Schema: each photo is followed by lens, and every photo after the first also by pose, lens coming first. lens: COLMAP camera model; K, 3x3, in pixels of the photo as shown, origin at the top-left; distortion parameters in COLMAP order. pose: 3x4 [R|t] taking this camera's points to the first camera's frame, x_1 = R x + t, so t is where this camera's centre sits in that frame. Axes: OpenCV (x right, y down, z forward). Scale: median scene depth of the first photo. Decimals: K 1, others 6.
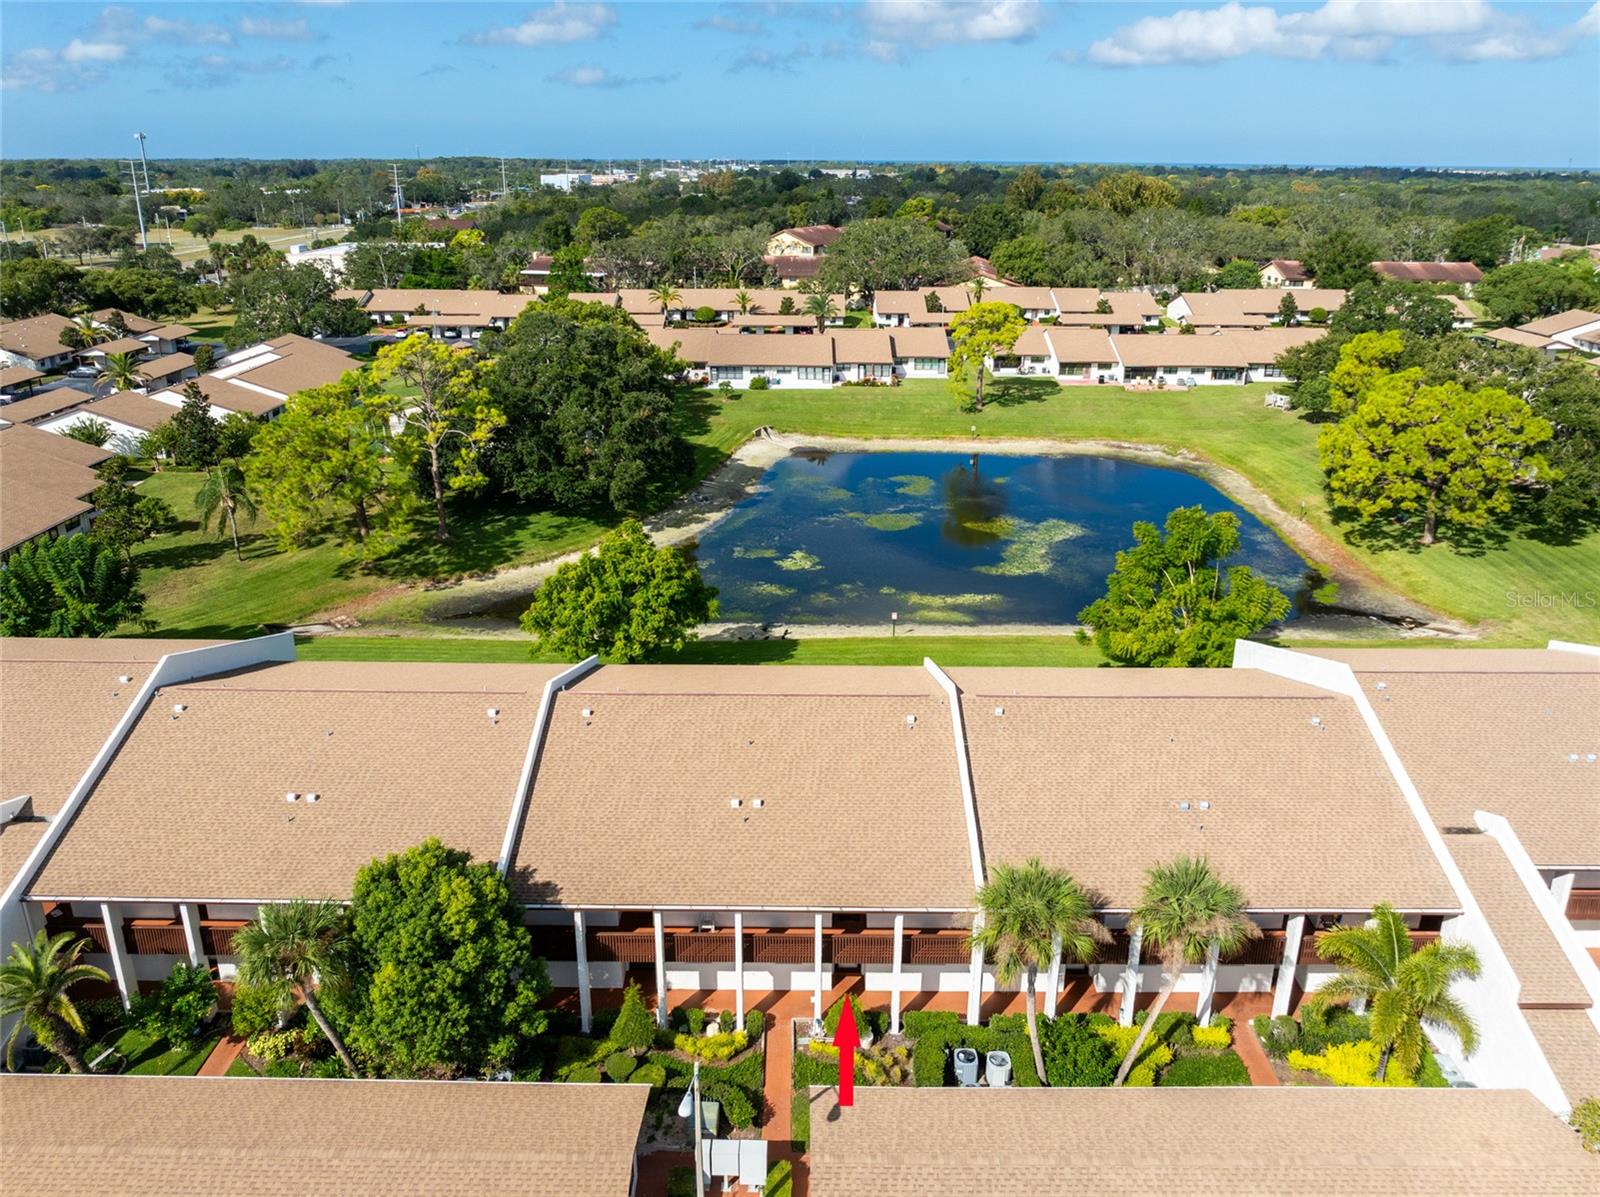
lens RADIAL K [[1107.9, 0, 801.5], [0, 1107.9, 595.2], [0, 0, 1]] dist [-0.022264, 0.003102]
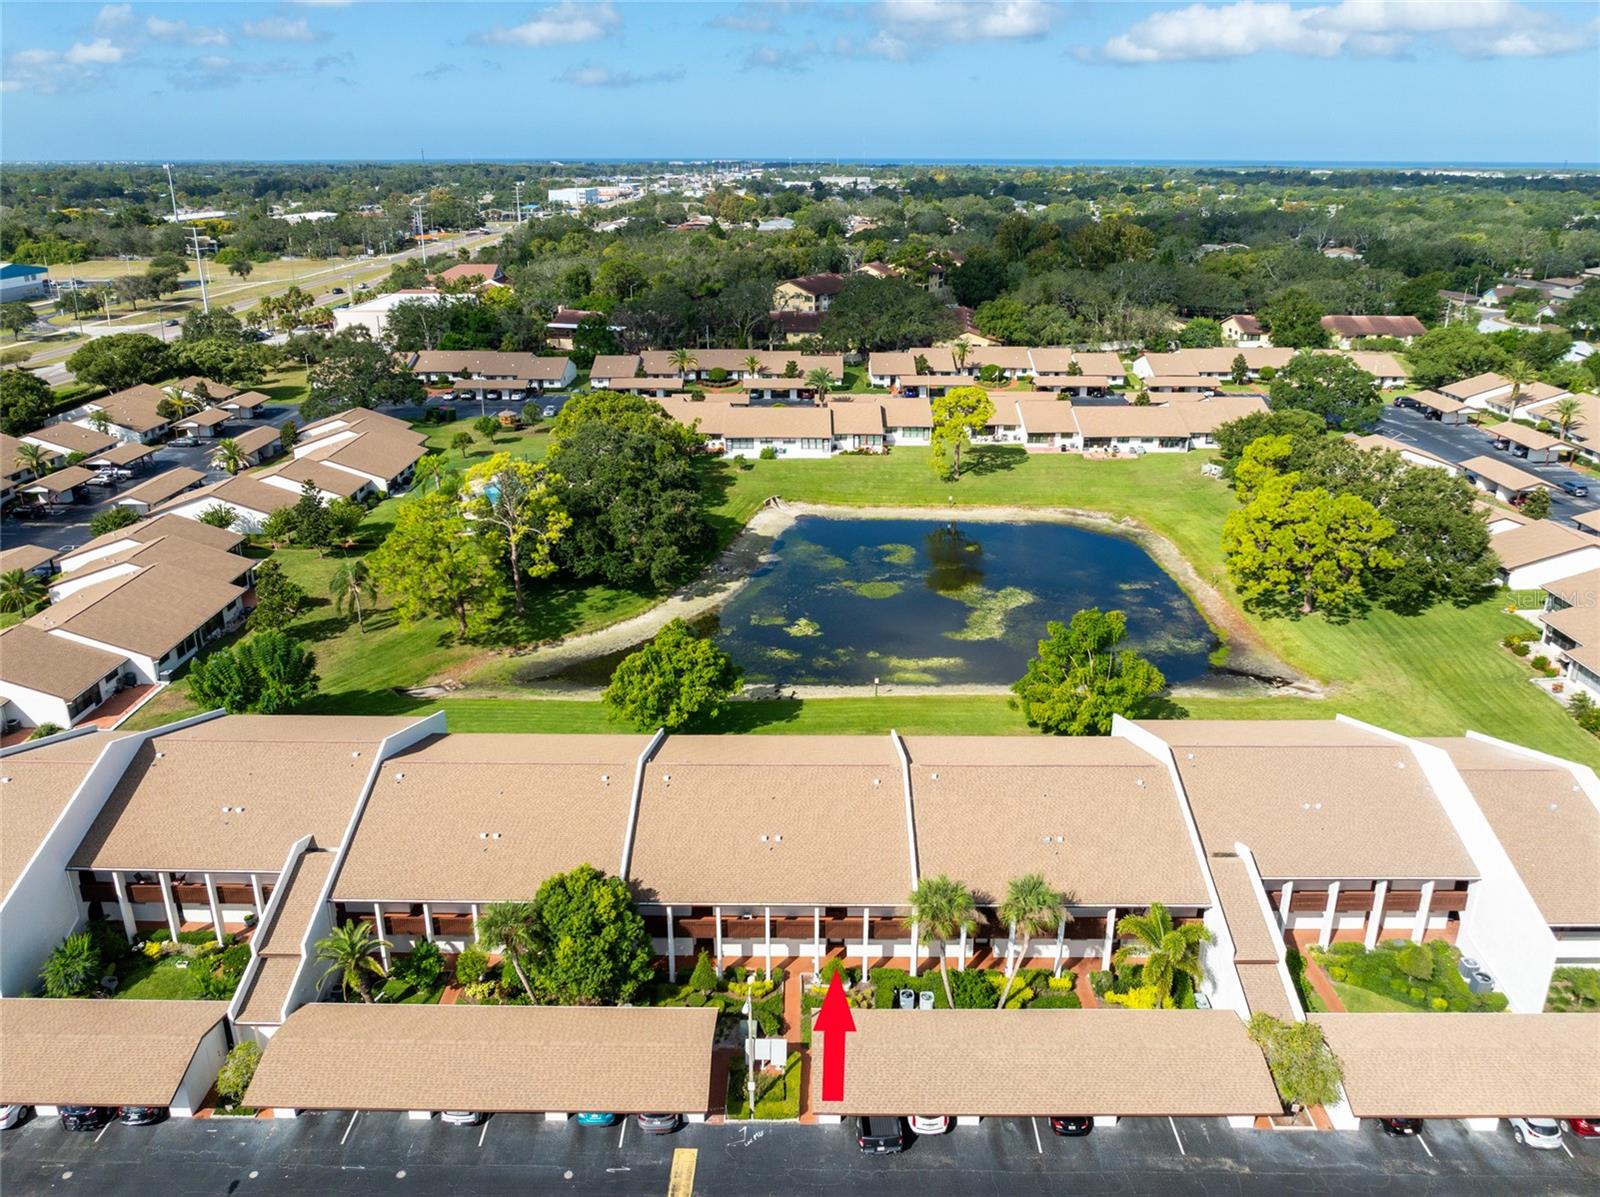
lens RADIAL K [[1107.9, 0, 793.4], [0, 1107.9, 595.8], [0, 0, 1]] dist [-0.022264, 0.003102]
pose [[0.999922, -0.005622, -0.011177, 0.000970], [0.005653, 0.999980, 0.002724, -0.076284], [0.011162, -0.002787, 0.999934, -0.272427]]
